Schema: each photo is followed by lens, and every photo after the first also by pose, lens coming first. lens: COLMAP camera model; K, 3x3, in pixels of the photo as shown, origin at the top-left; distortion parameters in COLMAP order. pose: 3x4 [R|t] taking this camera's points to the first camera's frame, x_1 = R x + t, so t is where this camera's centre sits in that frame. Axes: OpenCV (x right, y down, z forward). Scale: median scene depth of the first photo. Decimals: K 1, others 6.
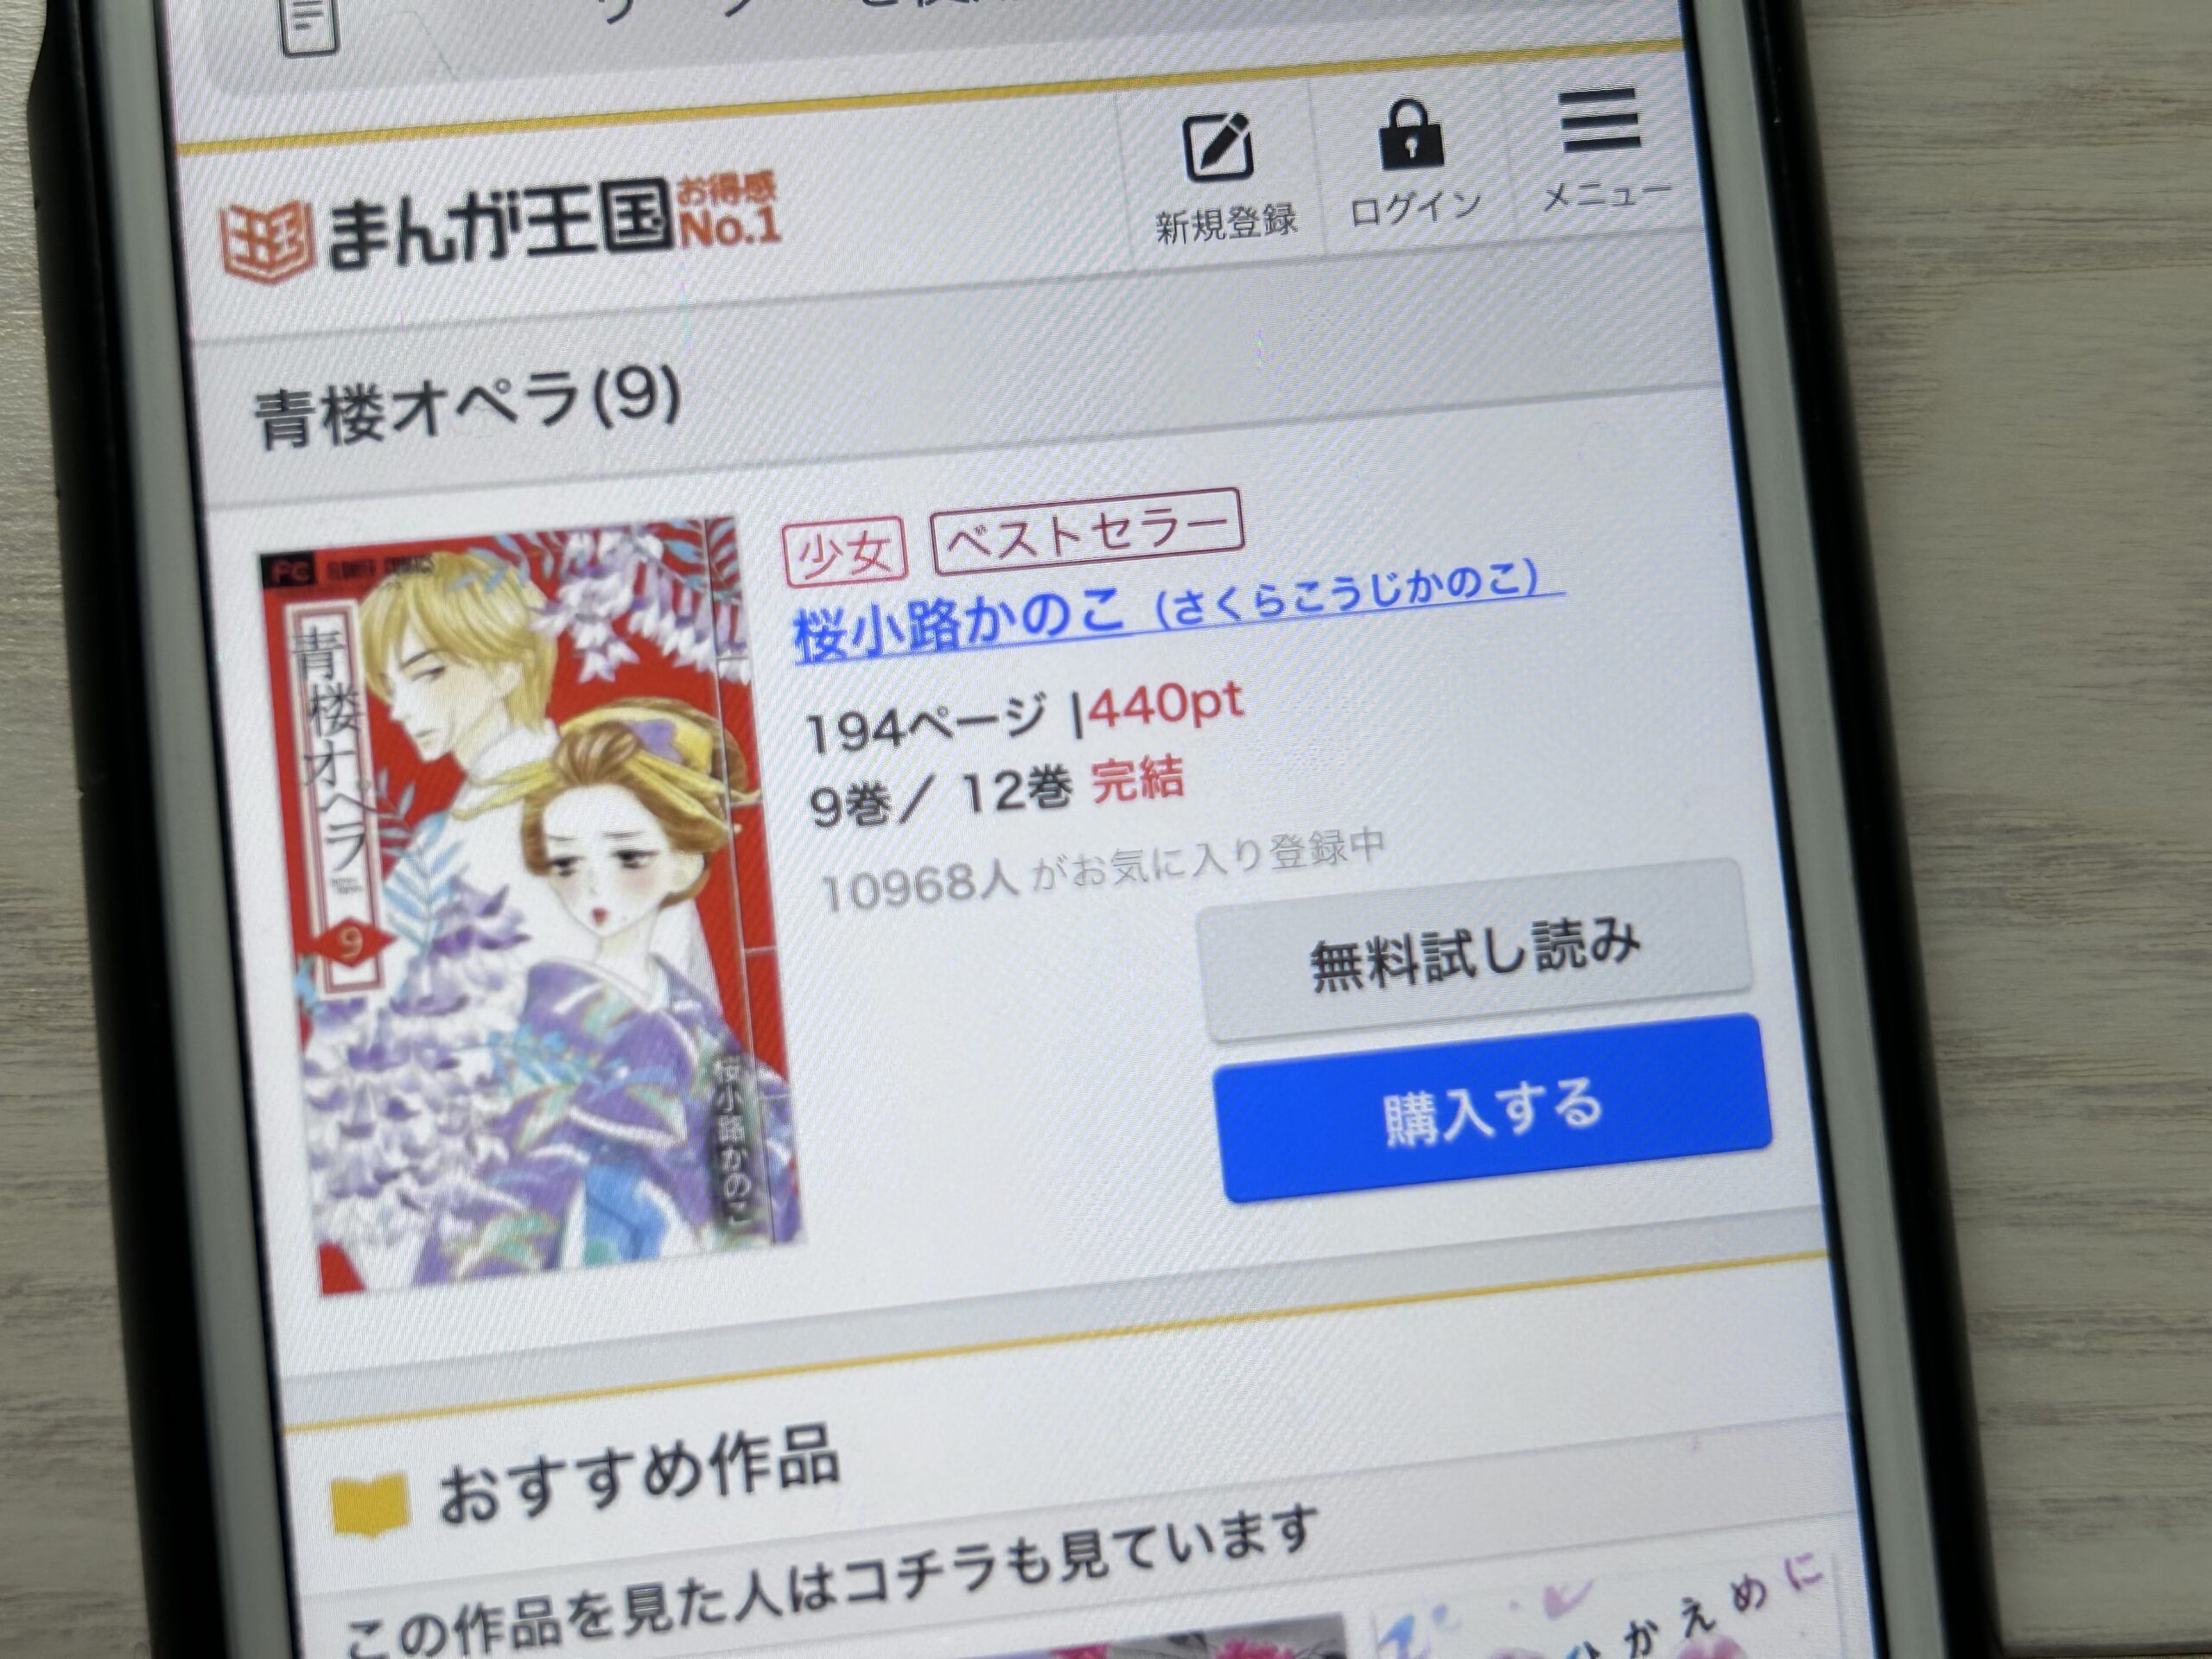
lens RADIAL K [[2740.1, 0, 1082.9], [0, 2740.1, 818.2], [0, 0, 1]] dist [0.208001, -0.874370]
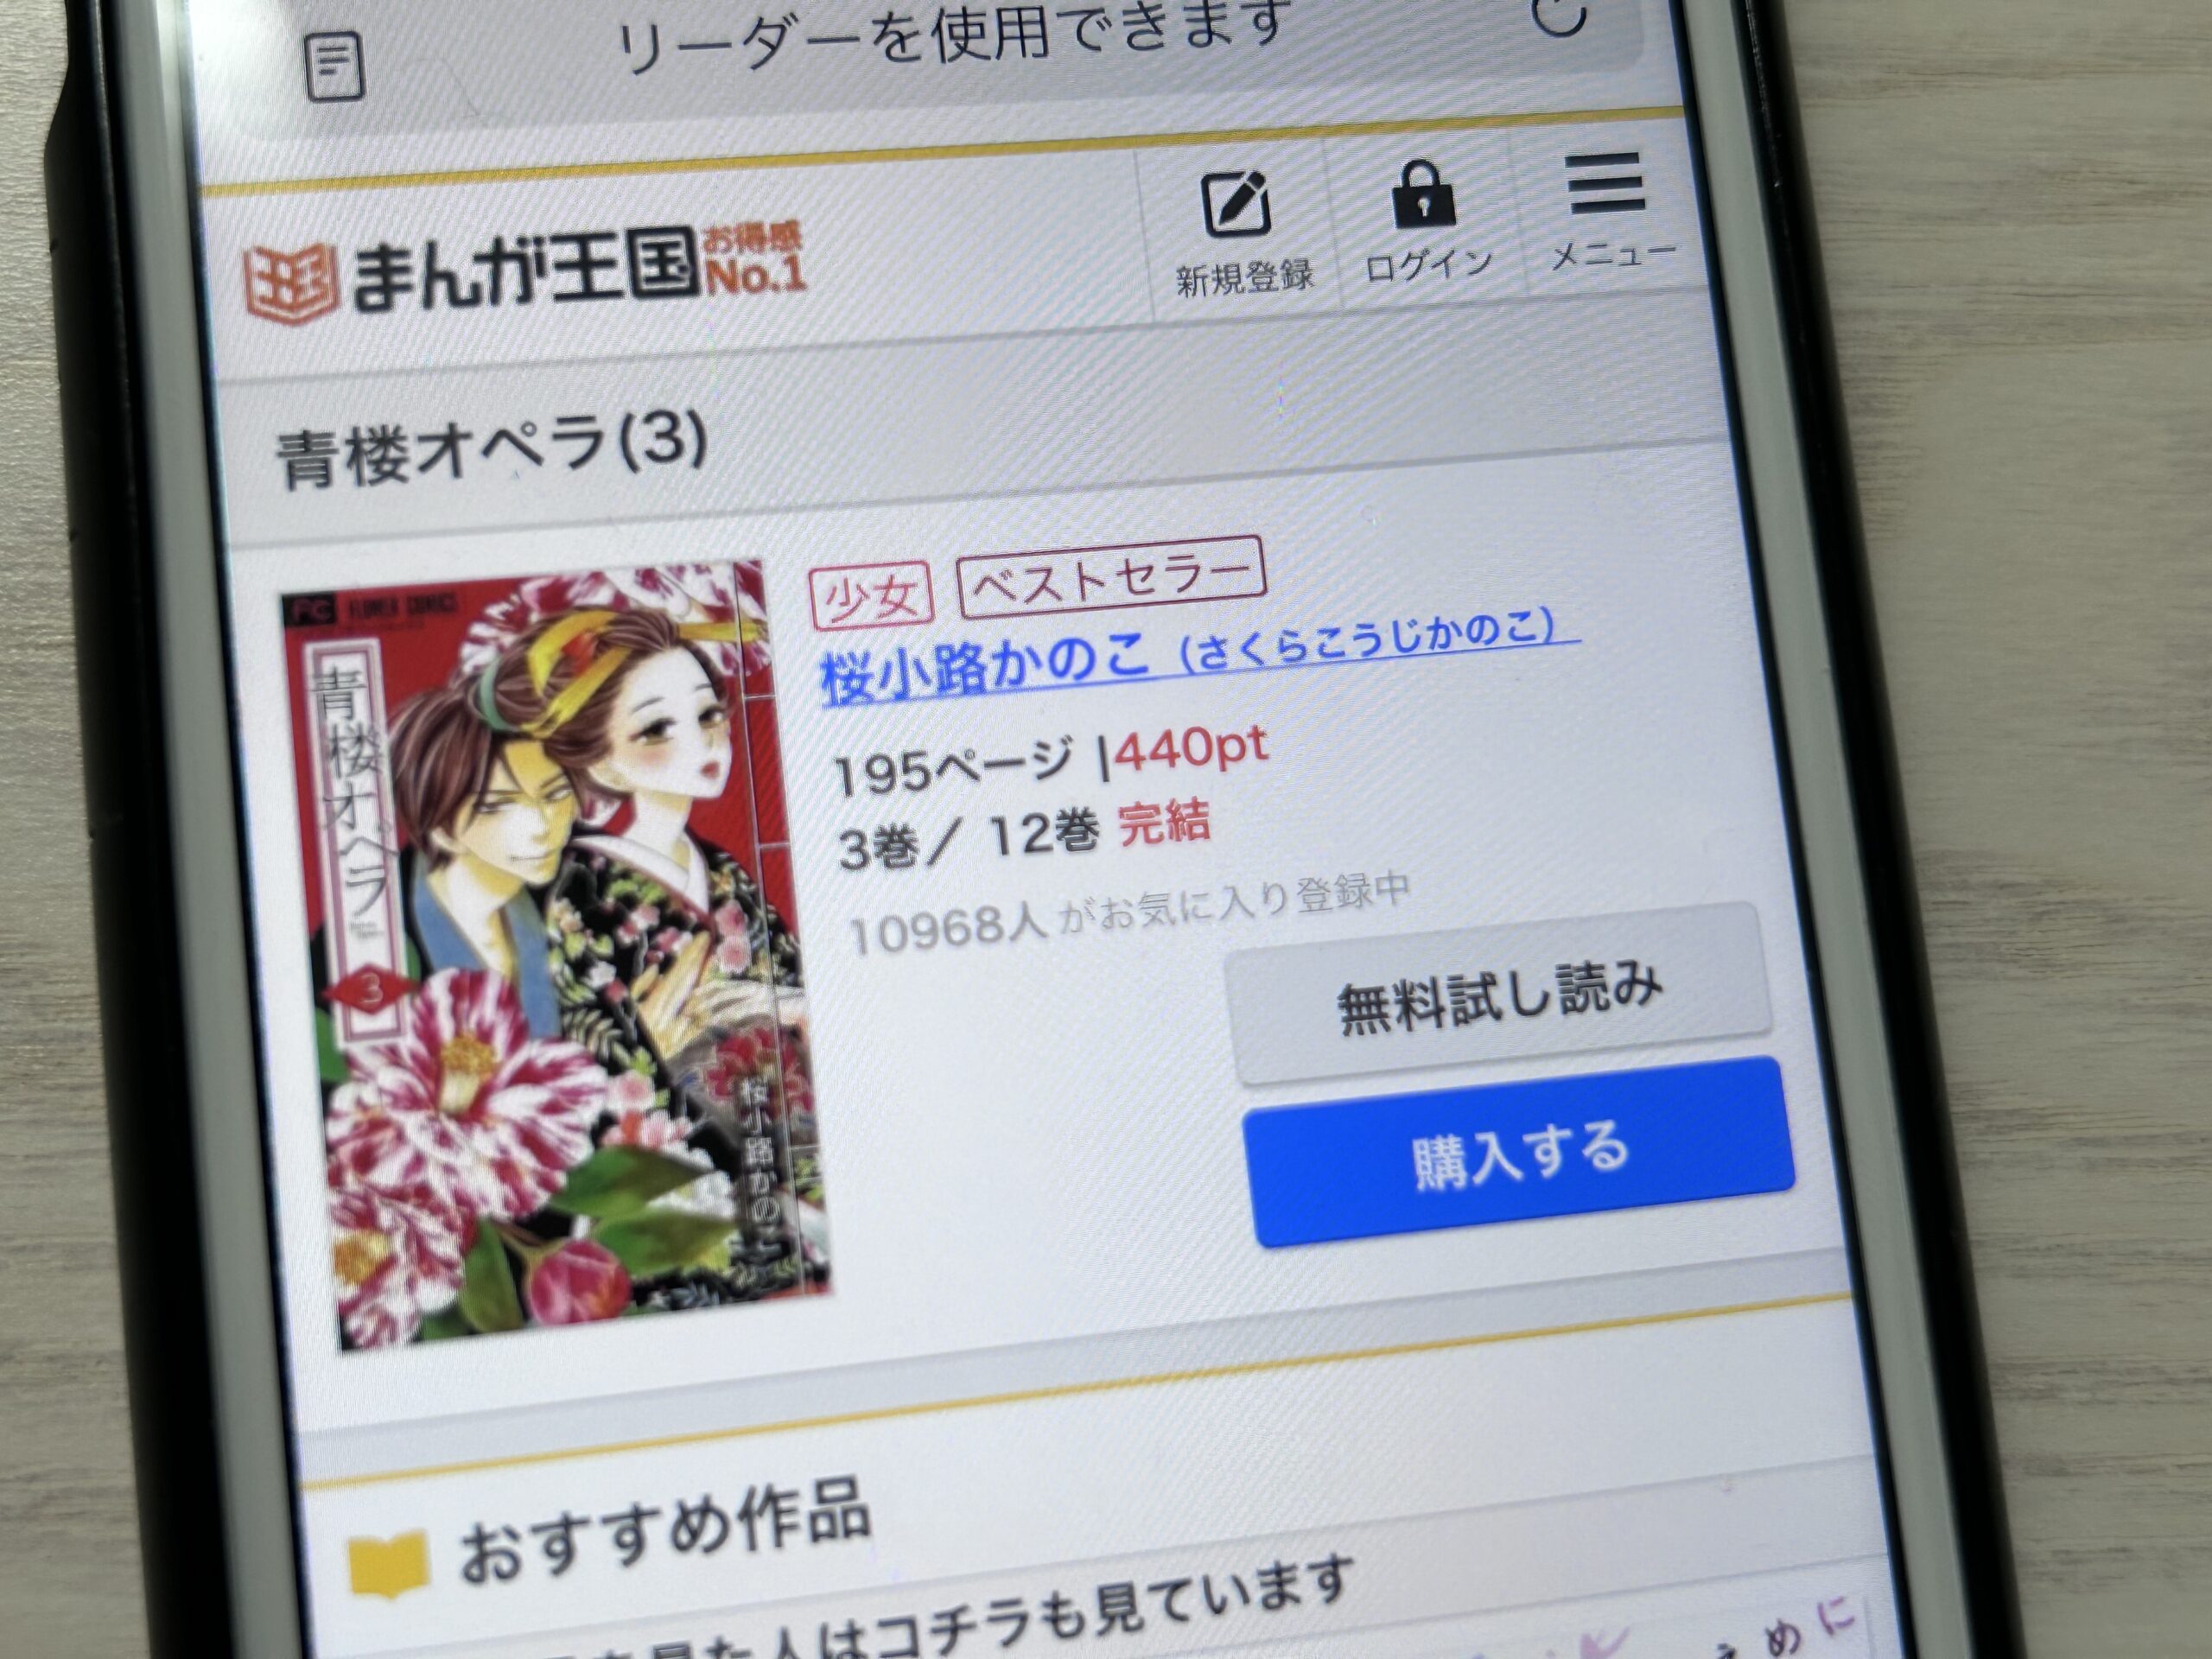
lens RADIAL K [[2740.3, 0, 1092.0], [0, 2740.3, 822.6], [0, 0, 1]] dist [0.200340, -0.829144]
pose [[0.998691, -0.002009, 0.051114, -0.057397], [0.004980, 0.998301, -0.058052, 0.043687], [-0.050911, 0.058231, 0.997004, 0.004557]]
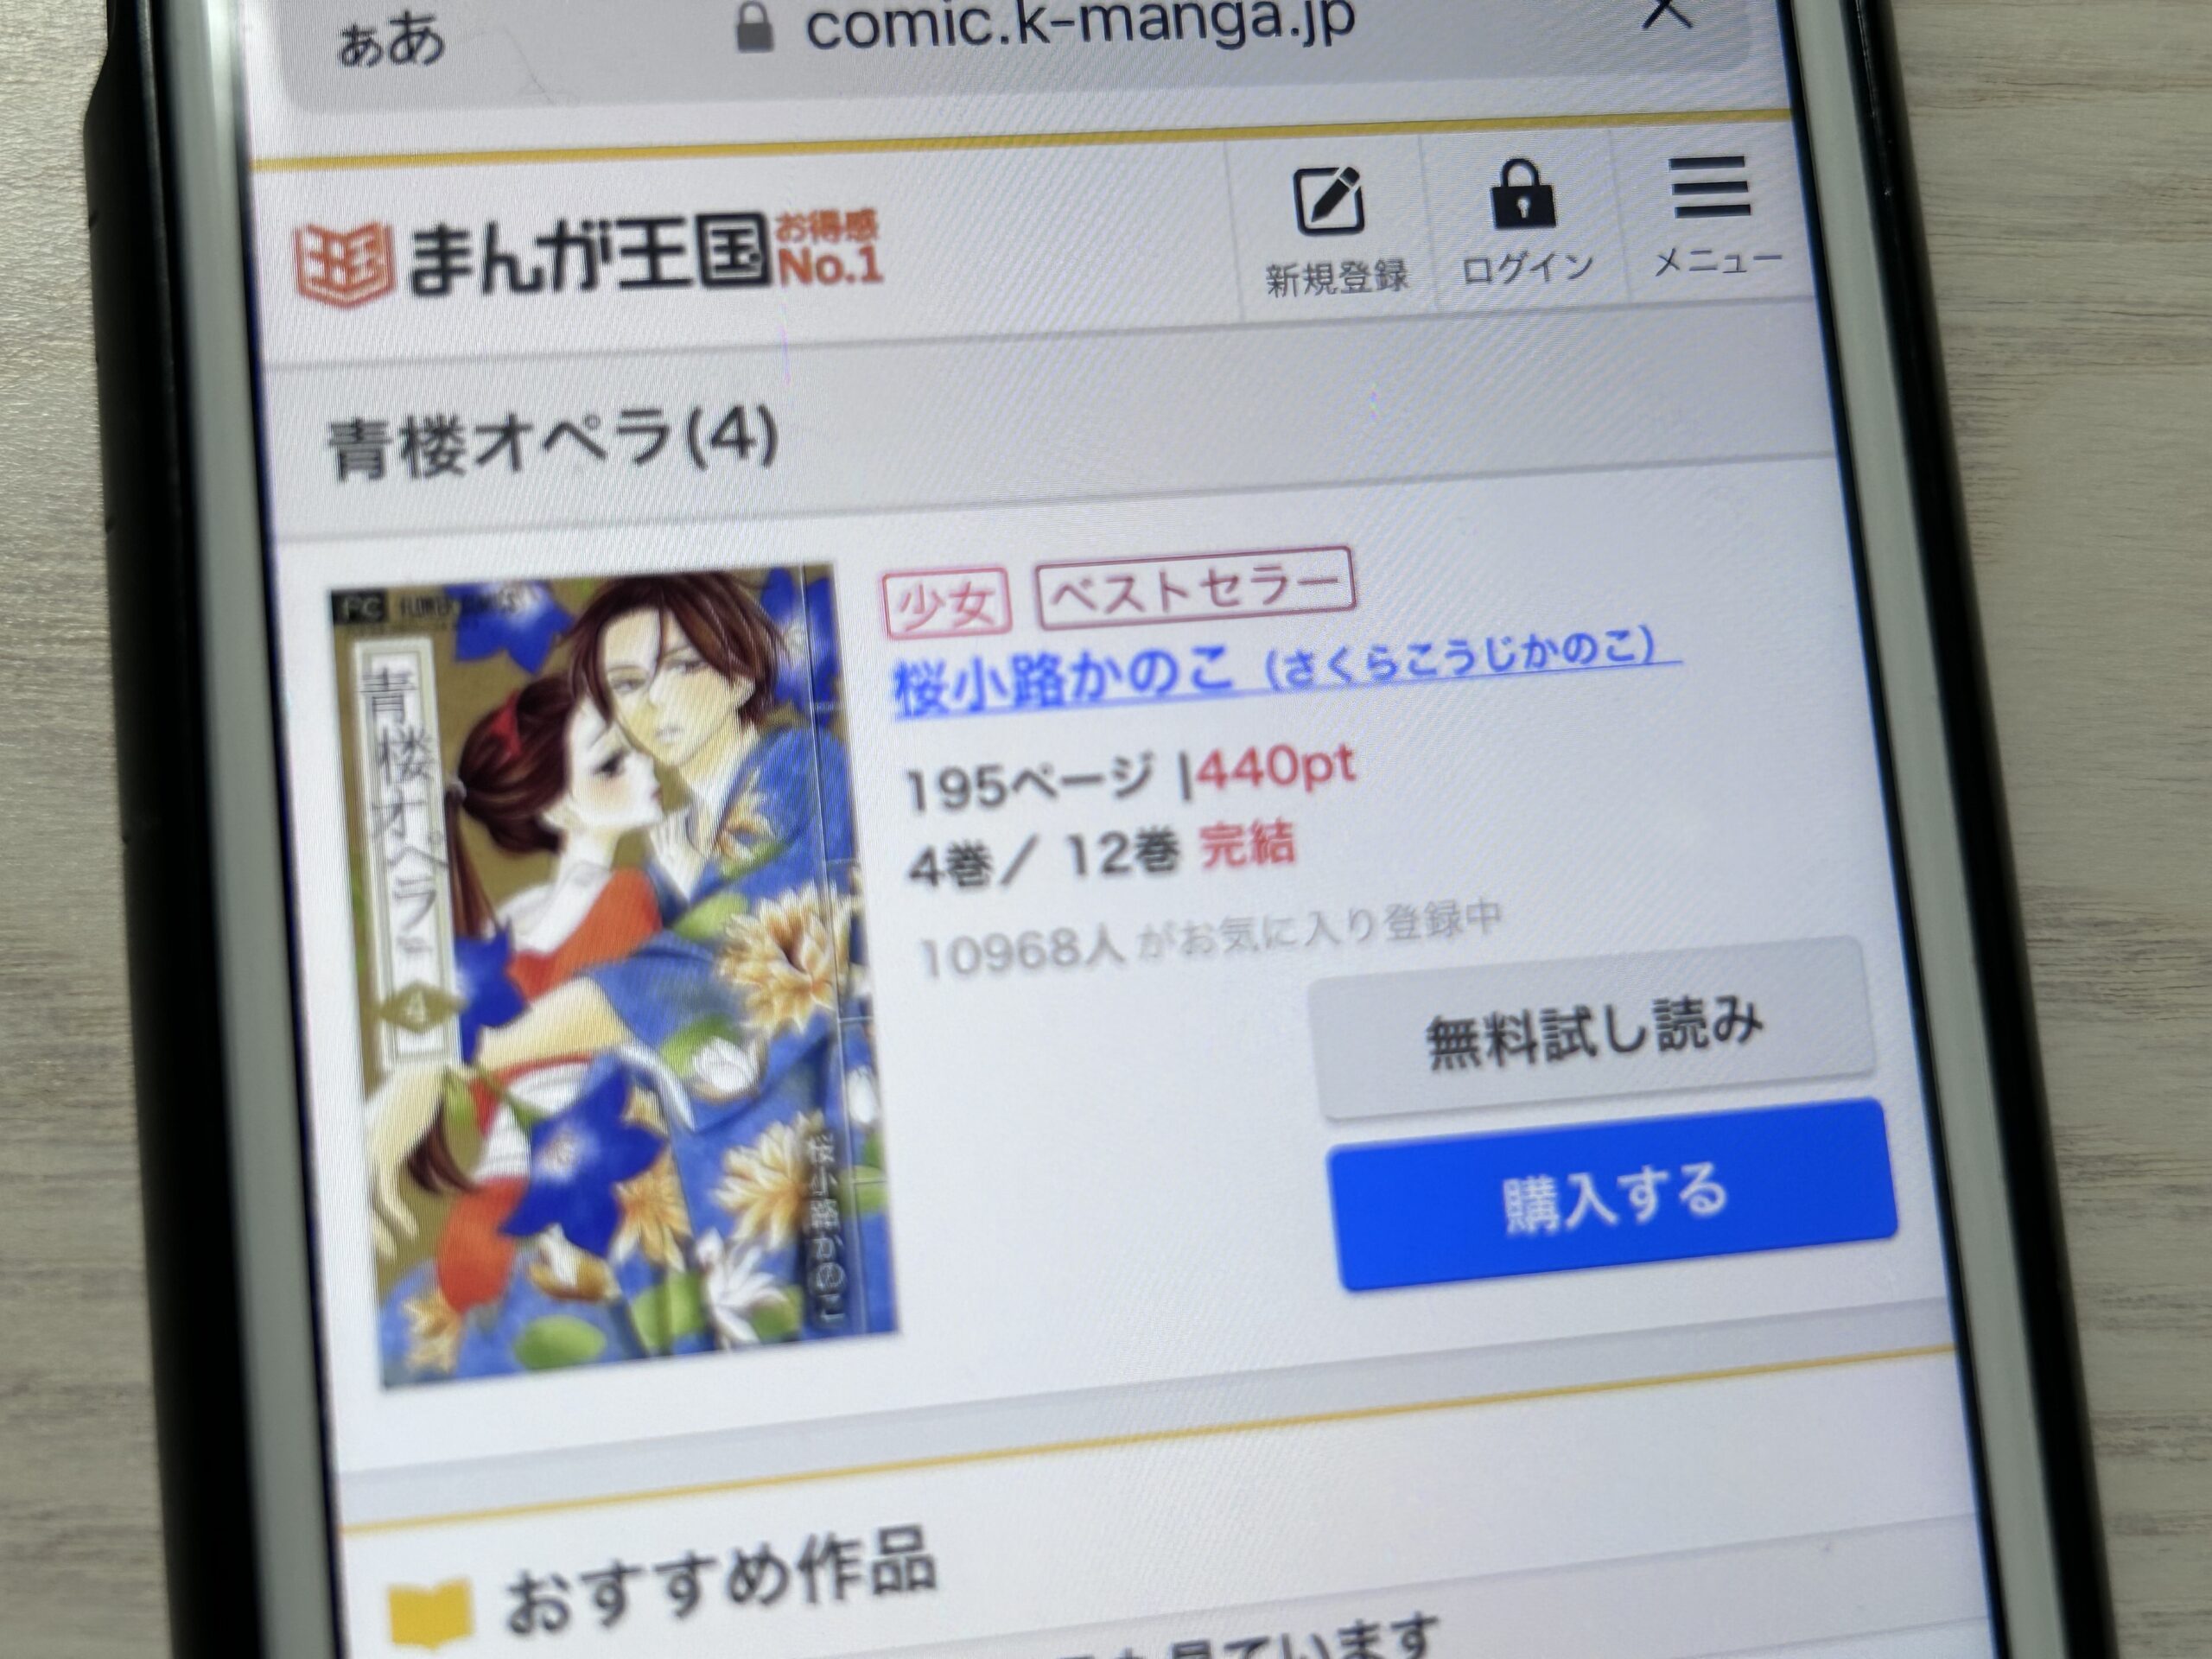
lens RADIAL K [[2747.0, 0, 1091.2], [0, 2747.0, 837.1], [0, 0, 1]] dist [0.211862, -0.835705]
pose [[0.997794, 0.013777, 0.064939, -0.096923], [-0.009806, 0.998085, -0.061082, 0.042407], [-0.065657, 0.060311, 0.996018, 0.047411]]
